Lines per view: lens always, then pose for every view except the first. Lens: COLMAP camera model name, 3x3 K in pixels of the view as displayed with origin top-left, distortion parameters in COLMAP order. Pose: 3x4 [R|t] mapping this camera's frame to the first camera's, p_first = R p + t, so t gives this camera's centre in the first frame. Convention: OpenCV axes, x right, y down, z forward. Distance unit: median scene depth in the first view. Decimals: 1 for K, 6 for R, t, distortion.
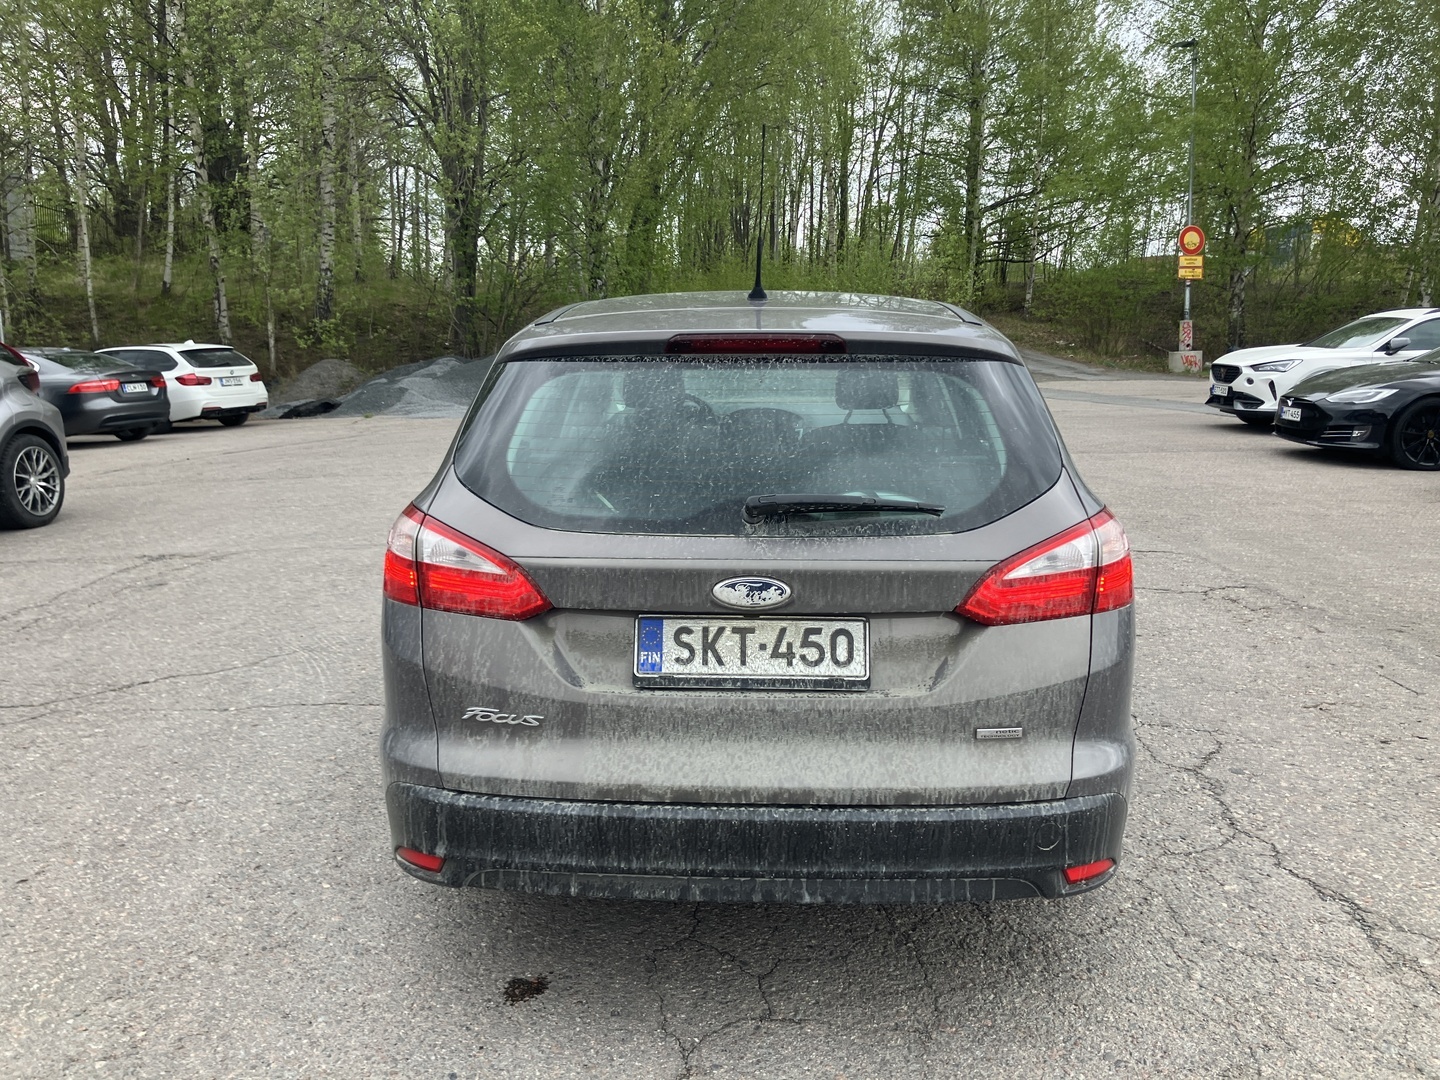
lens RADIAL K [[1159.8, 0, 720.0], [0, 1159.8, 540.0], [0, 0, 1]] dist [0.003627, -0.001484]
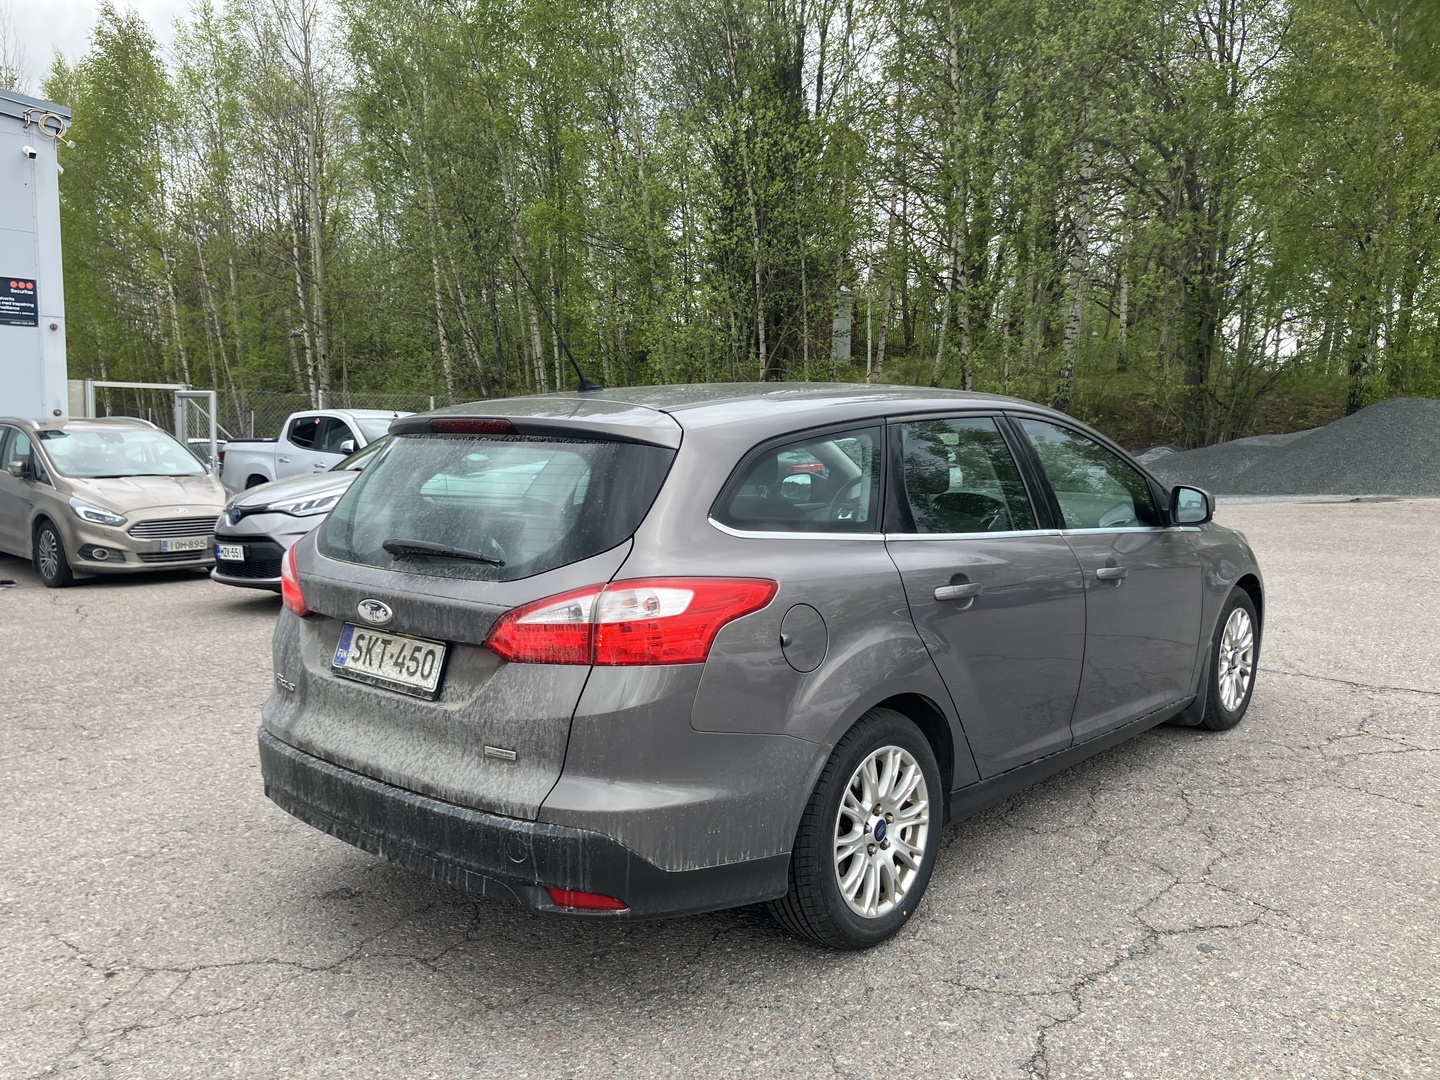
lens RADIAL K [[1142.1, 0, 718.9], [0, 1142.1, 589.9], [0, 0, 1]] dist [0.007695, 0.001000]
pose [[0.780154, 0.087222, -0.619477, 1.110305], [-0.116961, 0.993108, -0.007469, -0.014837], [0.614557, 0.078281, 0.784979, 0.214665]]
